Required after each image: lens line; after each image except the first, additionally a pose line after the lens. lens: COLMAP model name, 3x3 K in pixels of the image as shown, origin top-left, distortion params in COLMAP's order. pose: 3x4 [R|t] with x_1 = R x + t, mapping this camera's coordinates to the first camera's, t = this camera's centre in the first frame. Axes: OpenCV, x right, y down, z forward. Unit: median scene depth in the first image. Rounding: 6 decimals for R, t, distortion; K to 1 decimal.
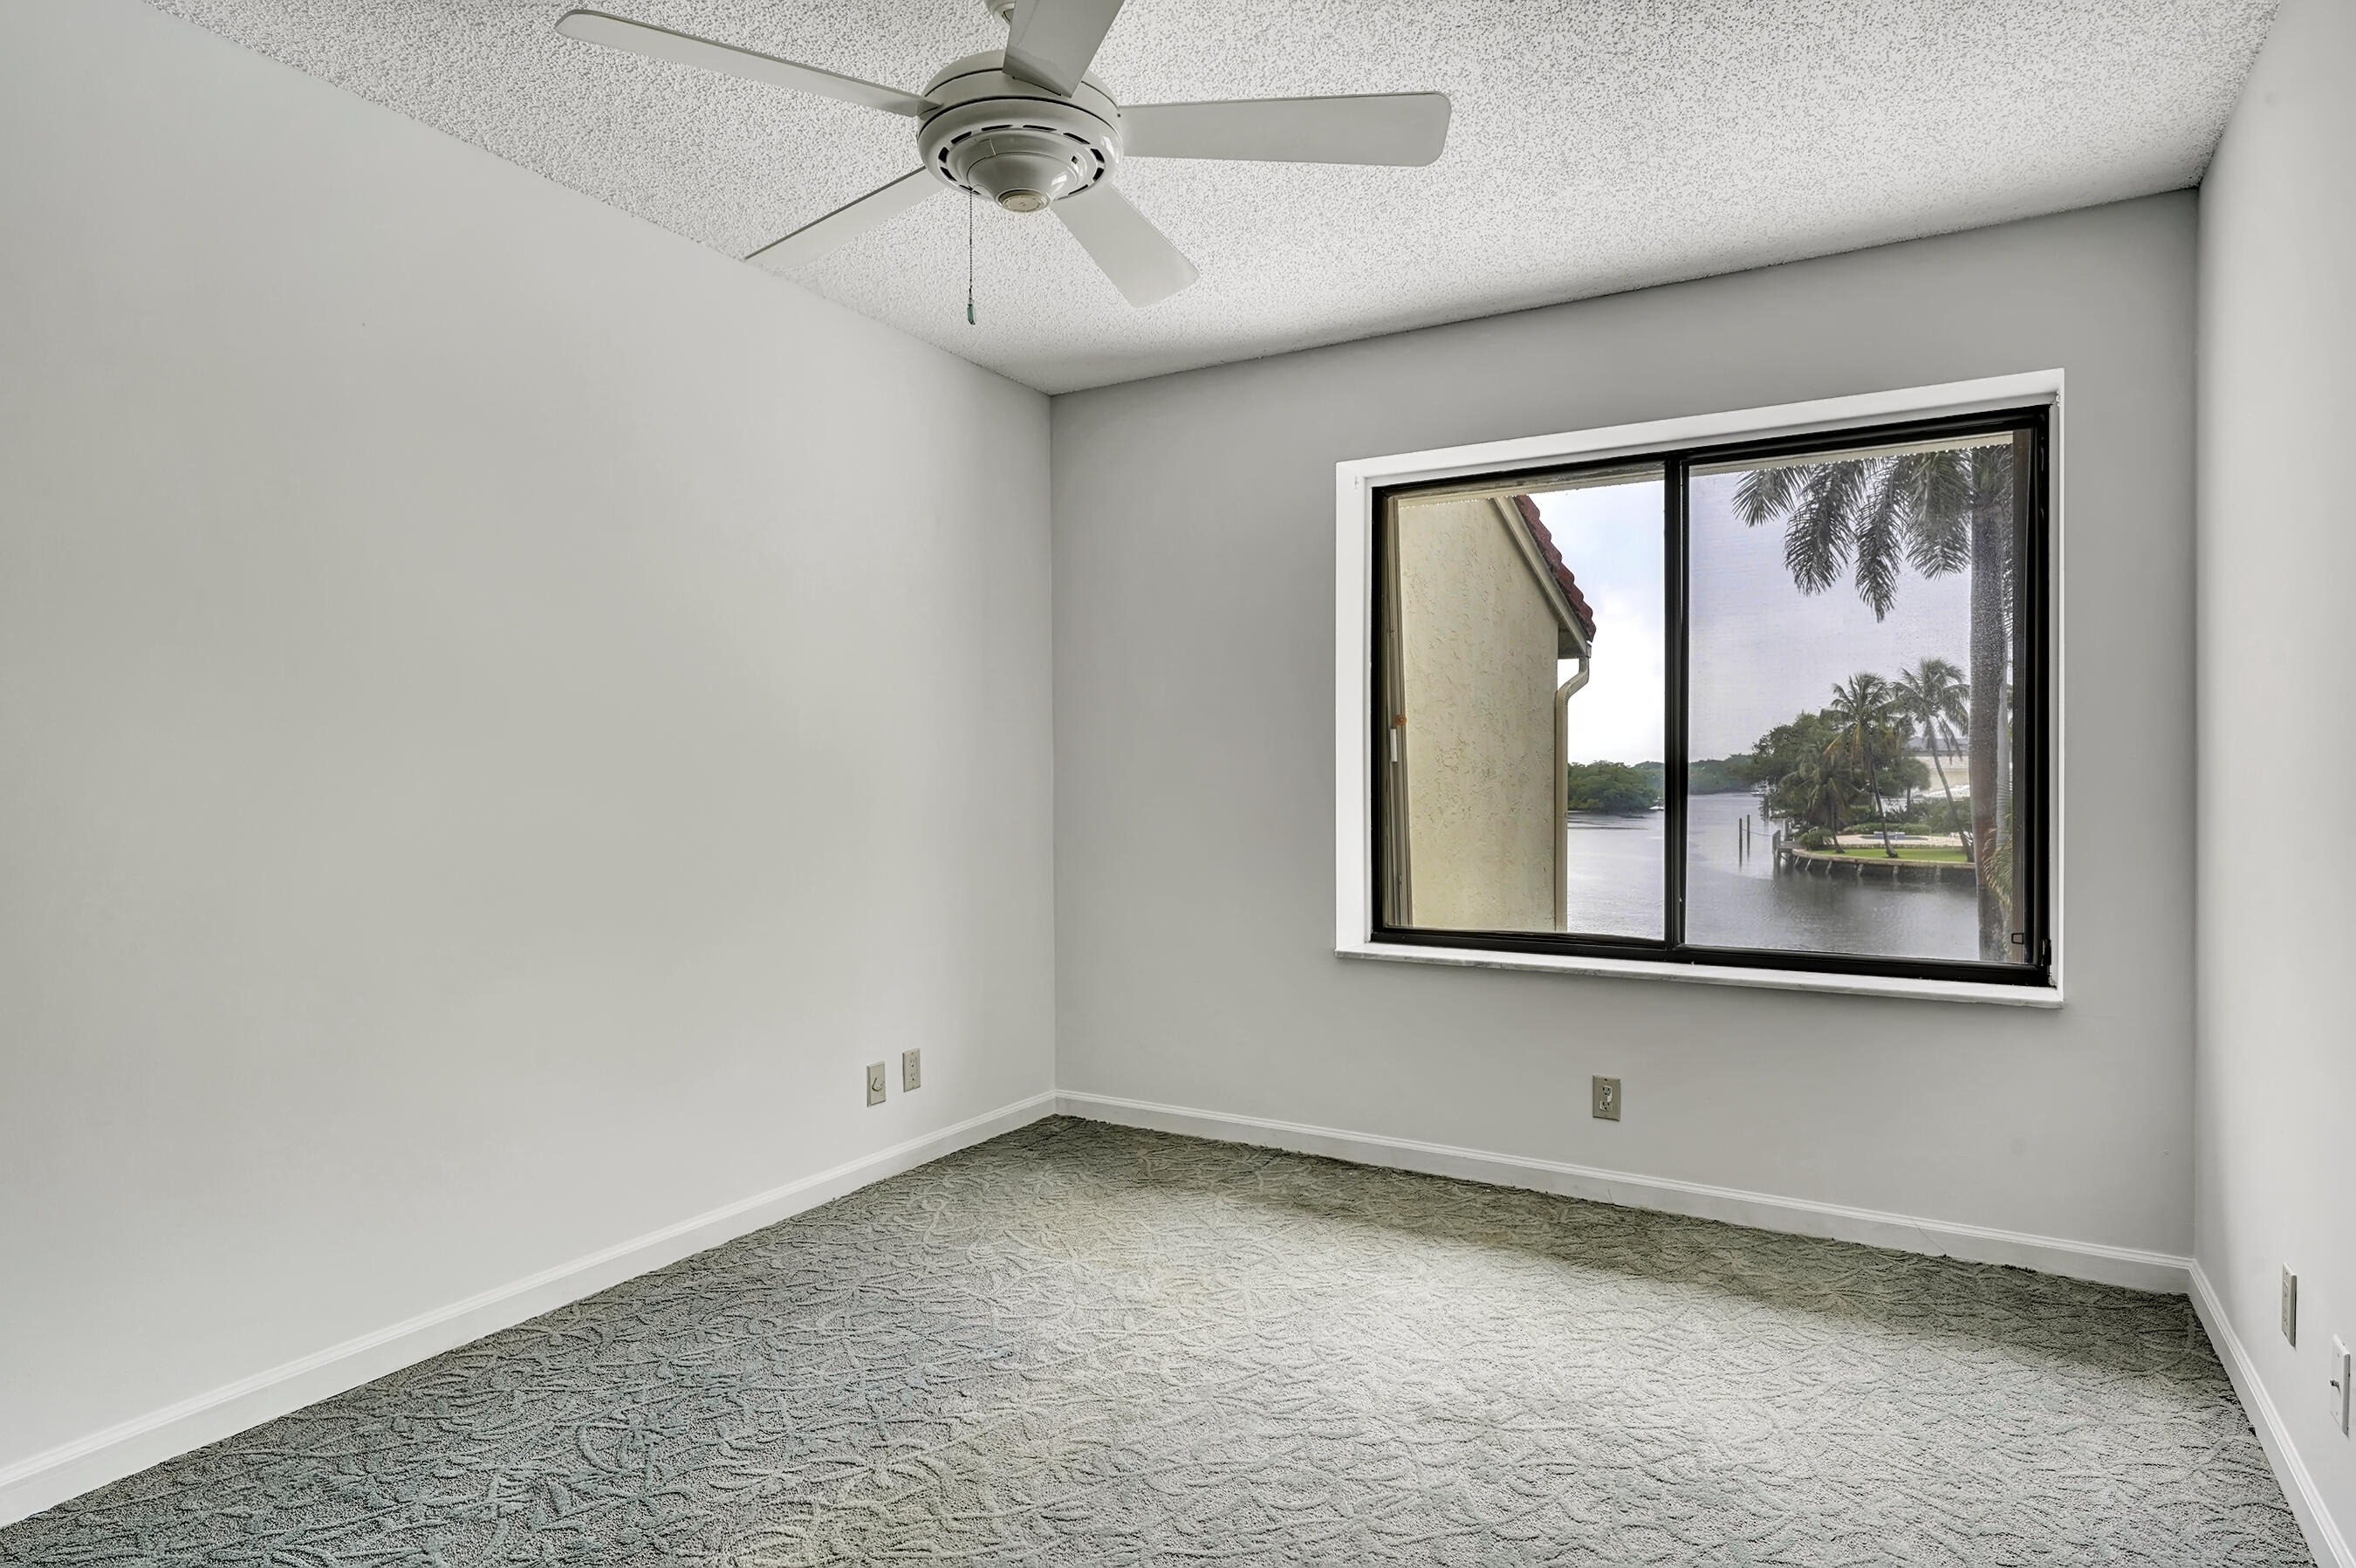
lens RADIAL K [[1302.1, 0, 1178.0], [0, 1302.1, 784.0], [0, 0, 1]] dist [0.019569, -0.001734]
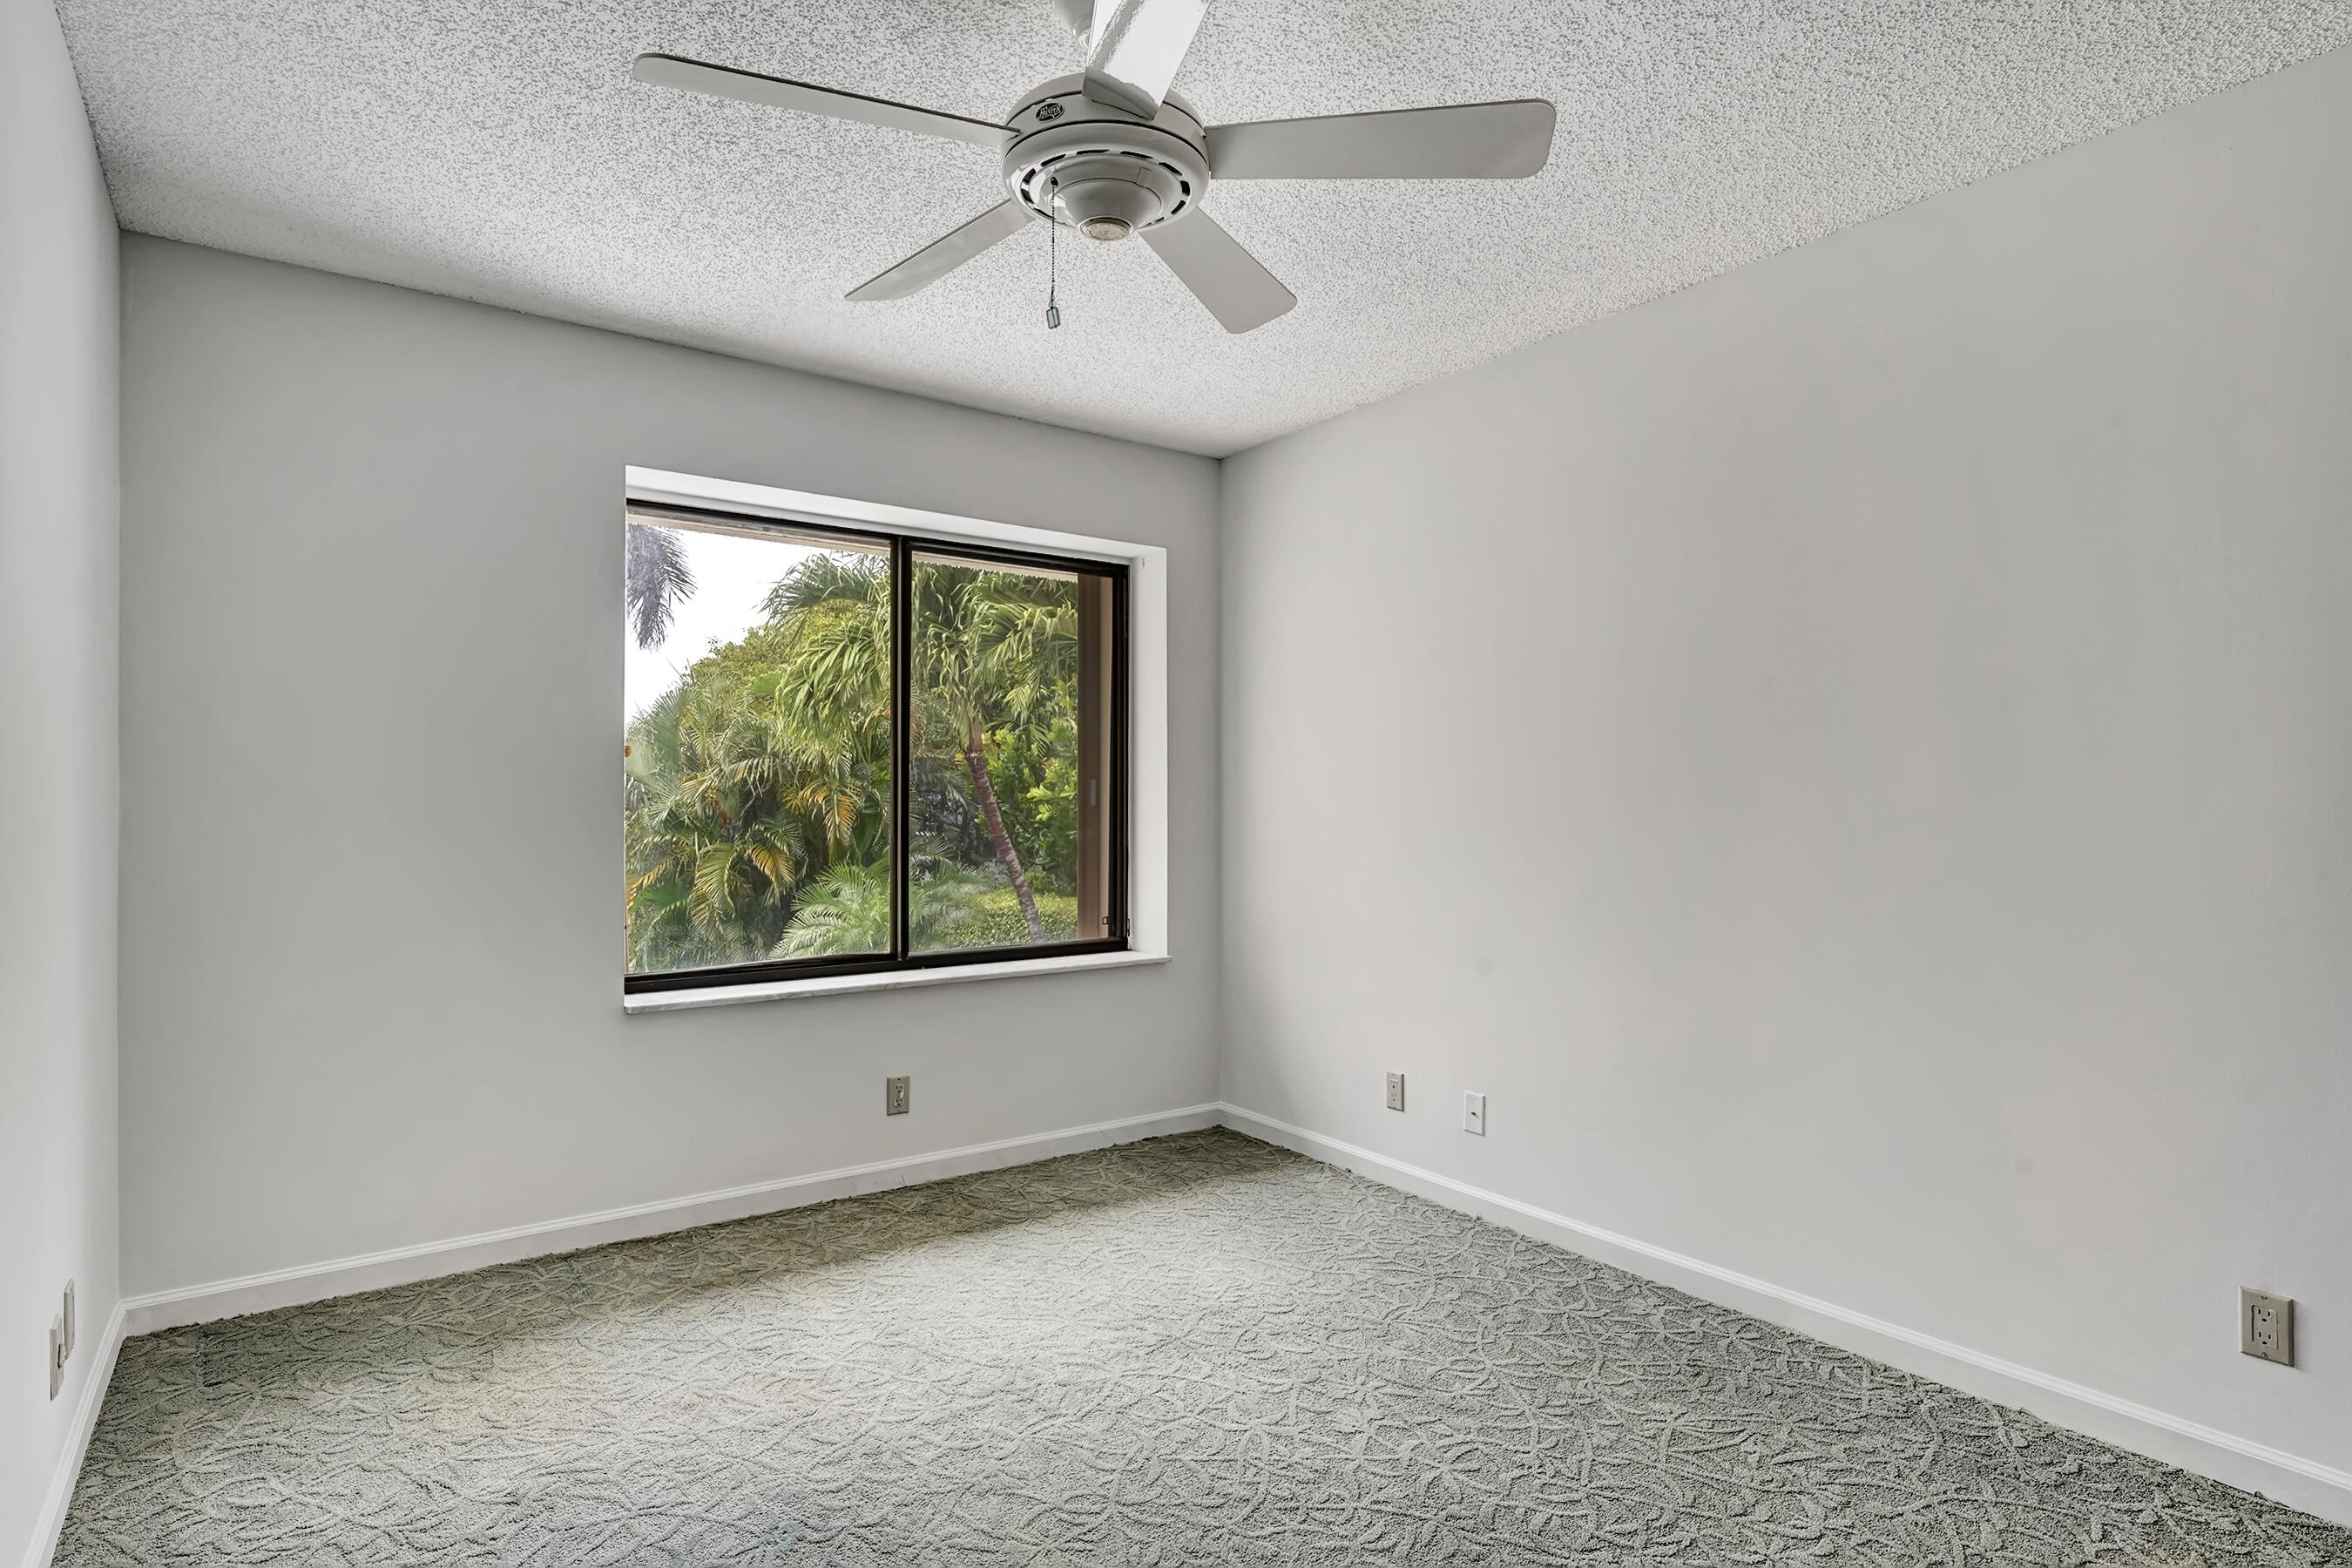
lens RADIAL K [[1217.7, 0, 1176.0], [0, 1217.7, 784.0], [0, 0, 1]] dist [0.000652, 0.000197]
pose [[0.410356, 0.014962, 0.911803, -0.570234], [0.002658, 0.999842, -0.017603, -0.011256], [-0.911922, 0.009647, 0.410251, 0.361857]]
